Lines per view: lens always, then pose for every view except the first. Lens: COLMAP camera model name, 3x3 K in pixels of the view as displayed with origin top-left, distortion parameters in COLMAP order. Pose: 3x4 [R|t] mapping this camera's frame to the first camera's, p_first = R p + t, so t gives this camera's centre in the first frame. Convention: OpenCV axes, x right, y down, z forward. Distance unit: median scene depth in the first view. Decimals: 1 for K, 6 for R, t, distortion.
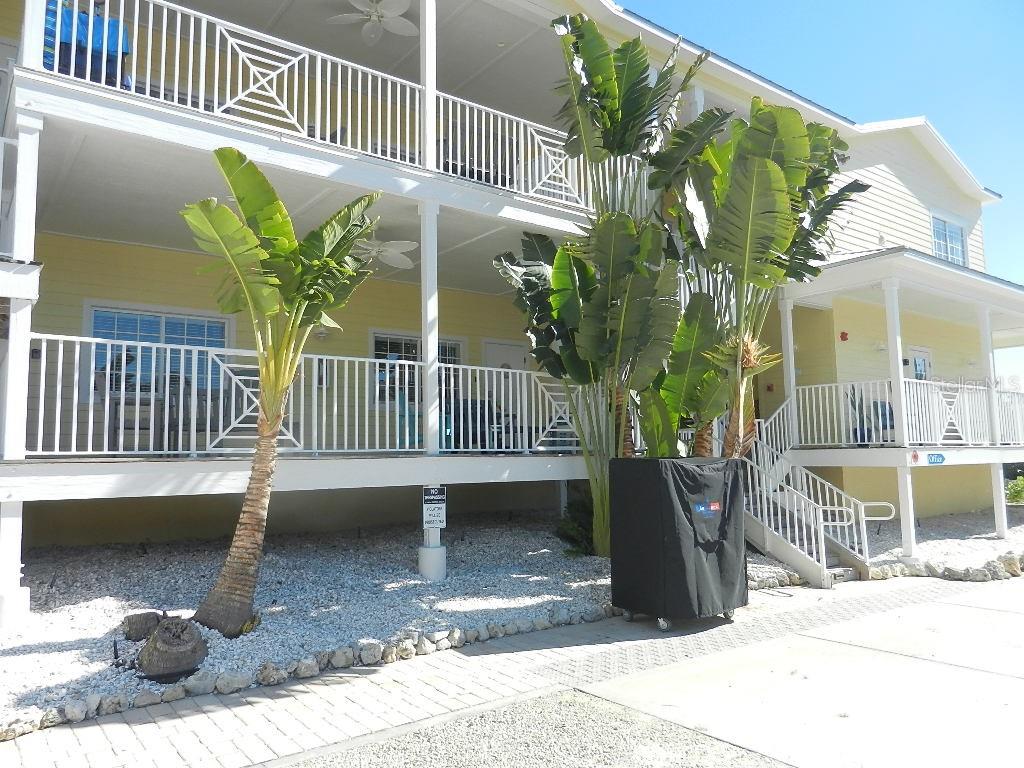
lens RADIAL K [[676.6, 0, 512.1], [0, 676.6, 425.9], [0, 0, 1]] dist [-0.031340, 0.000370]
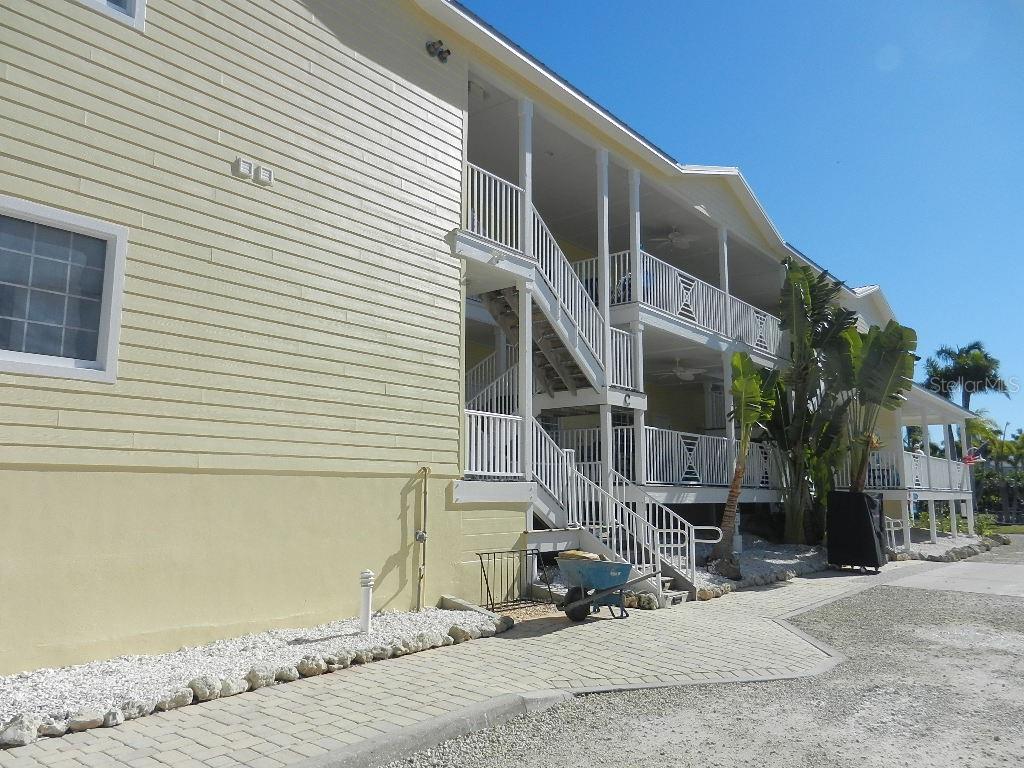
lens RADIAL K [[748.5, 0, 495.2], [0, 748.5, 381.5], [0, 0, 1]] dist [-0.013794, 0.006465]
pose [[0.959905, 0.080237, 0.268597, -0.307870], [-0.061371, 0.995068, -0.077928, -0.011518], [-0.273525, 0.058319, 0.960095, -0.199217]]
